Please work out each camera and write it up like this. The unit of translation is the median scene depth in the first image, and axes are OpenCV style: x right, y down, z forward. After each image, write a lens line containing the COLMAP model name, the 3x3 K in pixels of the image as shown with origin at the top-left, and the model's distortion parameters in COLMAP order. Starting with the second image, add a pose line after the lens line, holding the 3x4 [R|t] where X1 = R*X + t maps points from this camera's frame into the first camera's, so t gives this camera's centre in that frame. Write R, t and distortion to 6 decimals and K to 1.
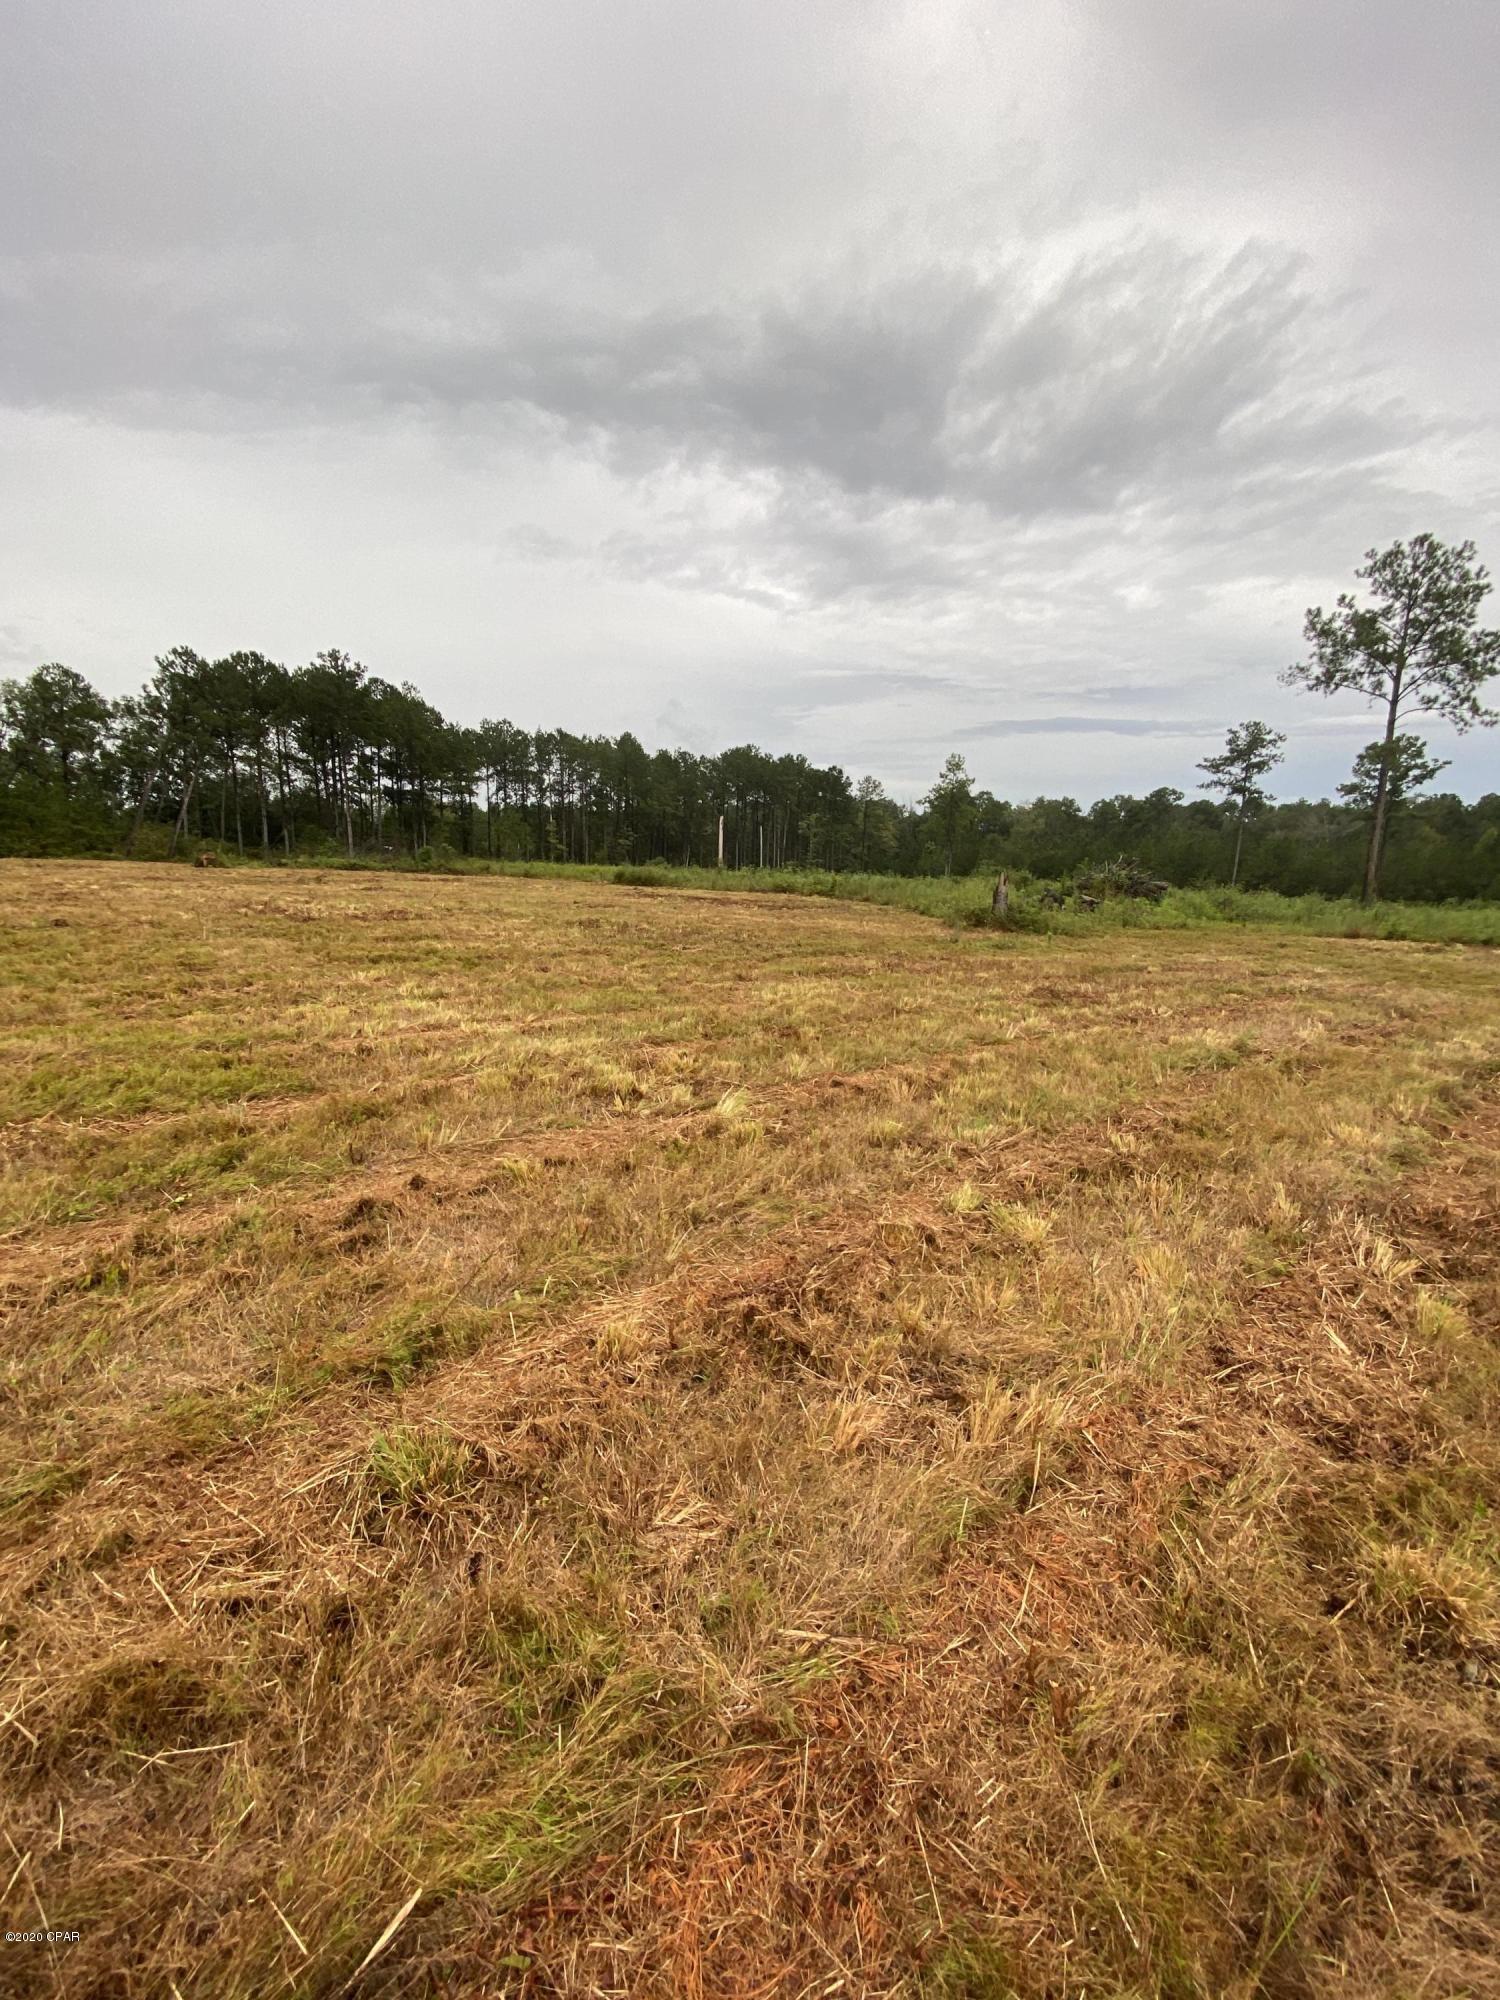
lens RADIAL K [[822.5, 0, 750.0], [0, 822.5, 1000.0], [0, 0, 1]] dist [0.040343, -0.038577]
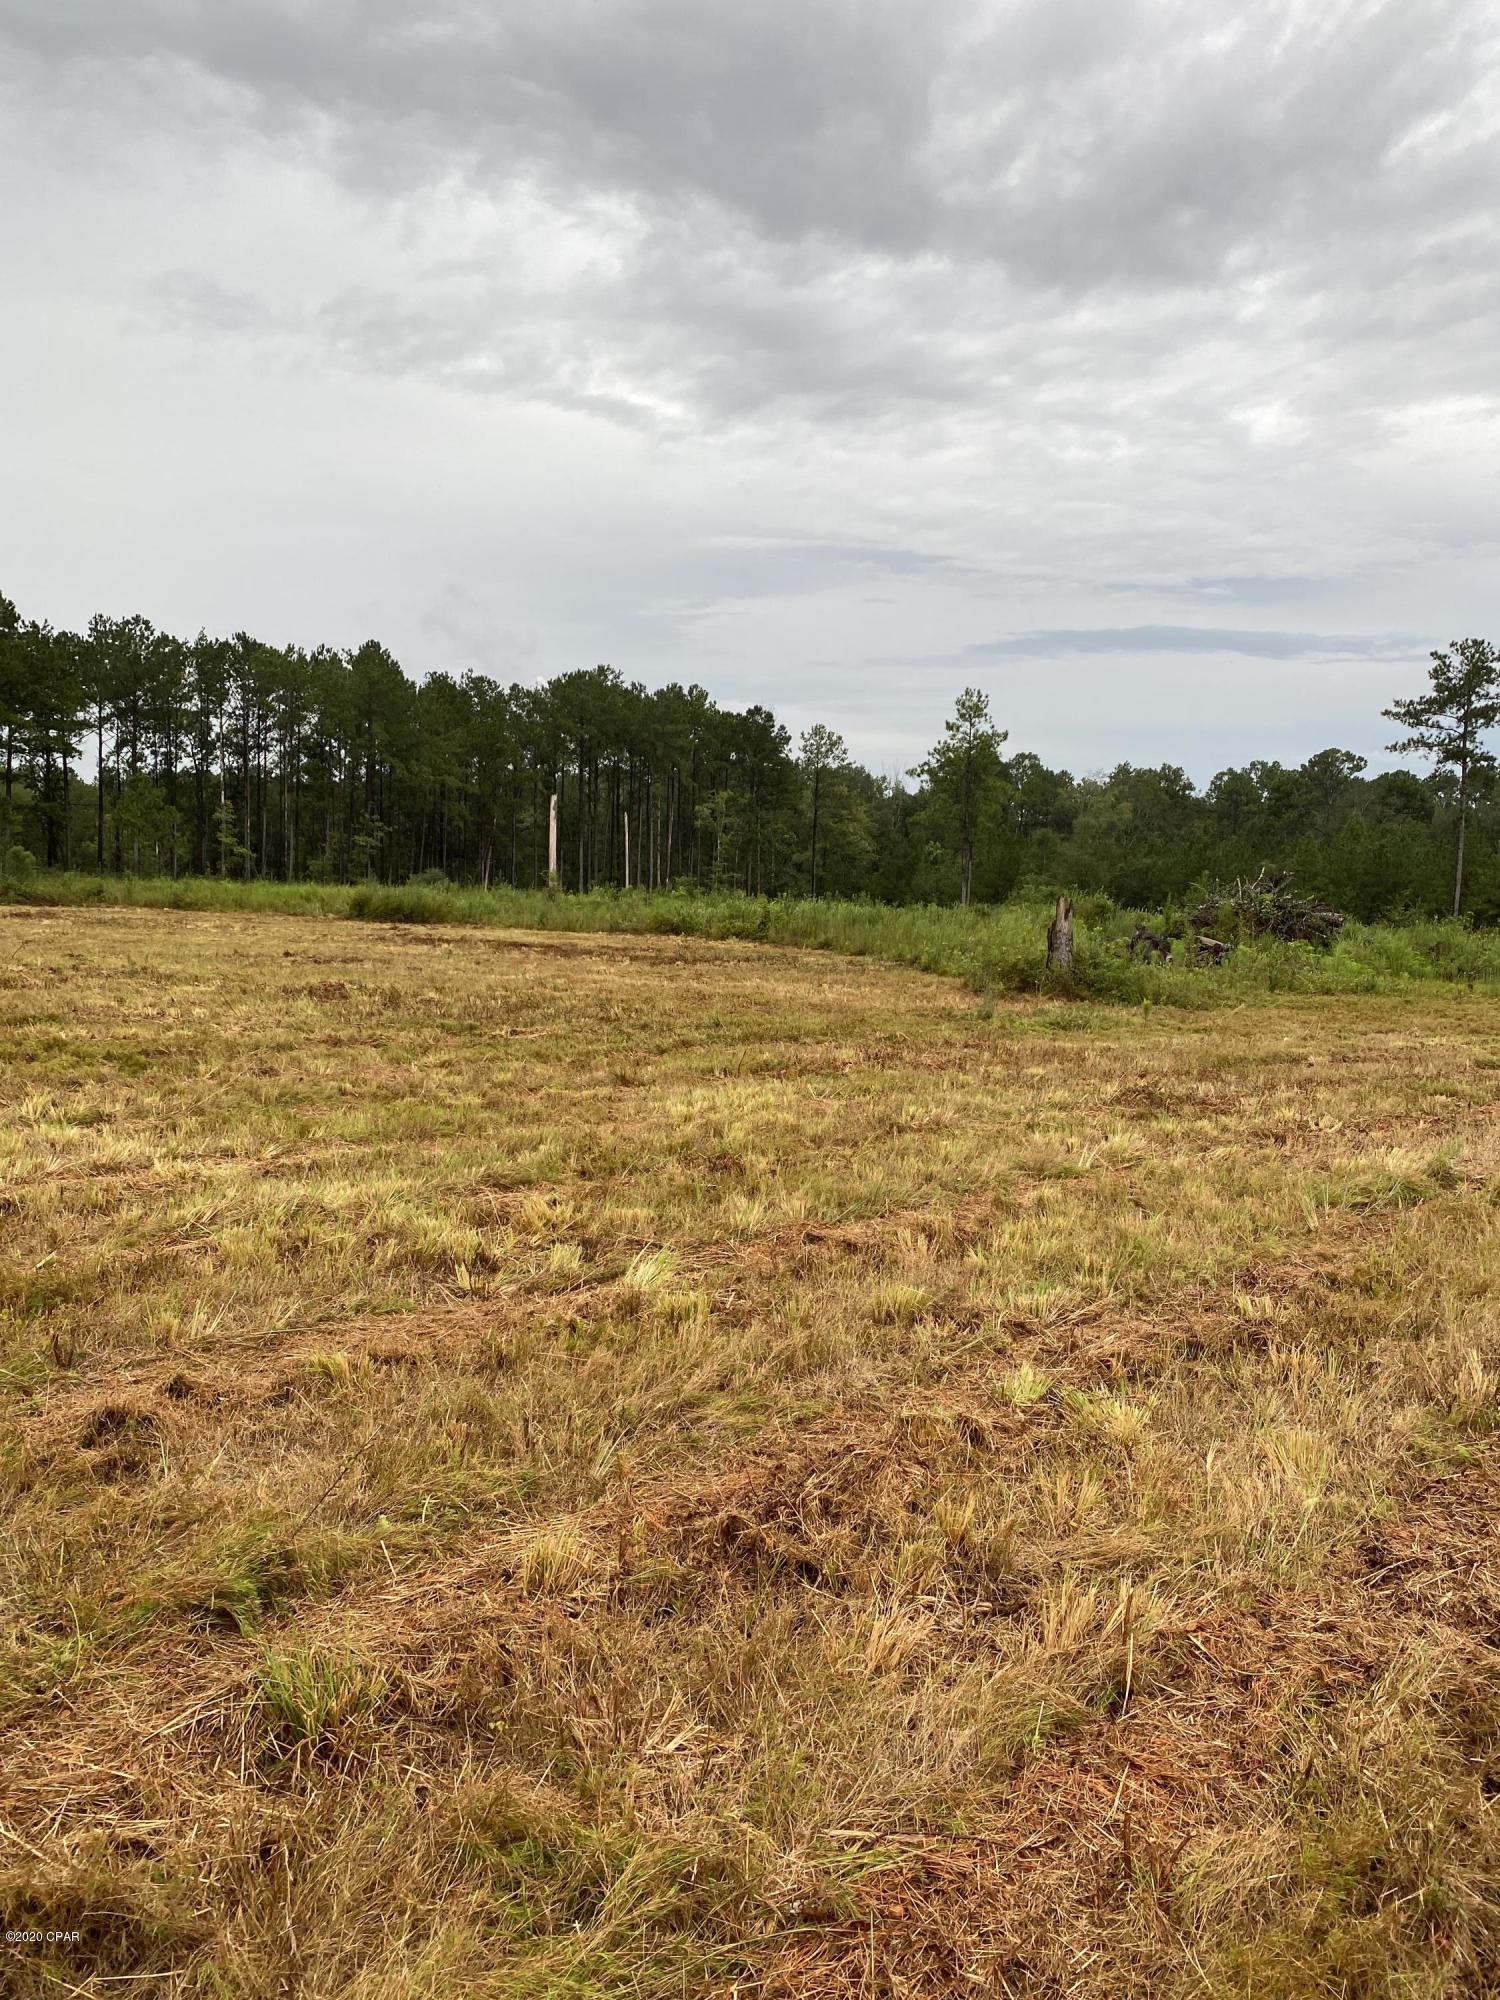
lens RADIAL K [[1587.0, 0, 743.6], [0, 1587.0, 910.9], [0, 0, 1]] dist [0.008414, -0.001210]
pose [[0.995575, -0.004475, 0.093868, -0.029218], [0.017958, 0.989518, -0.143292, 0.014379], [-0.092243, 0.144344, 0.985219, -0.103876]]
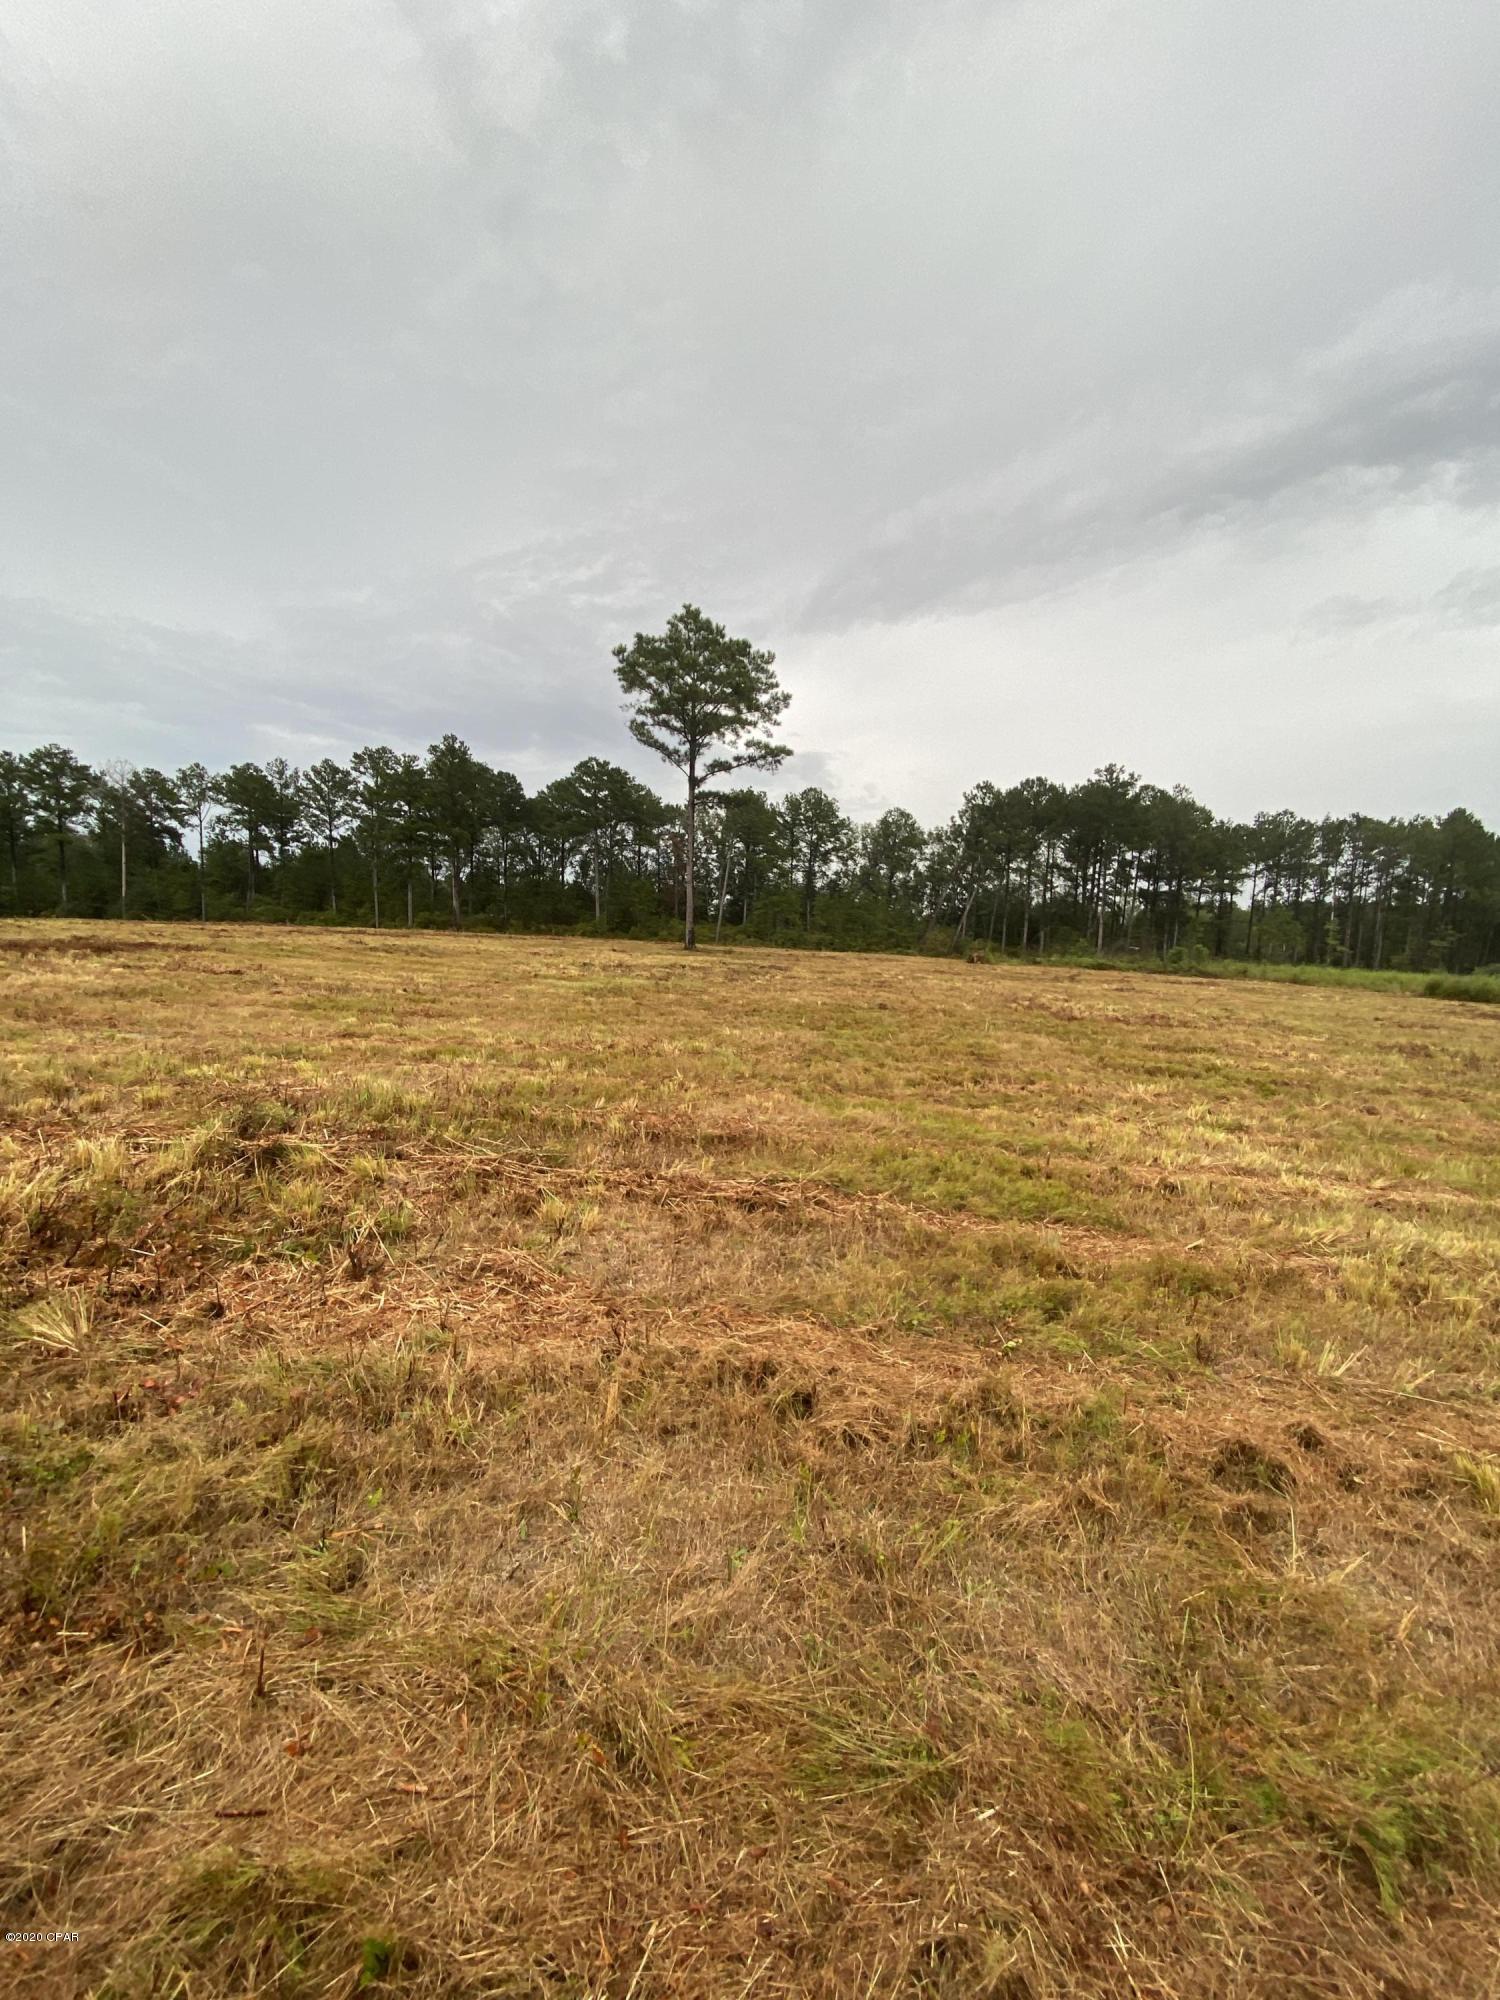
lens RADIAL K [[798.3, 0, 756.6], [0, 798.3, 1047.7], [0, 0, 1]] dist [0.021717, -0.026258]
pose [[0.671408, 0.104319, -0.733709, -0.088351], [-0.146023, 0.989256, 0.007030, -0.015939], [0.726560, 0.102419, 0.679427, 0.055746]]
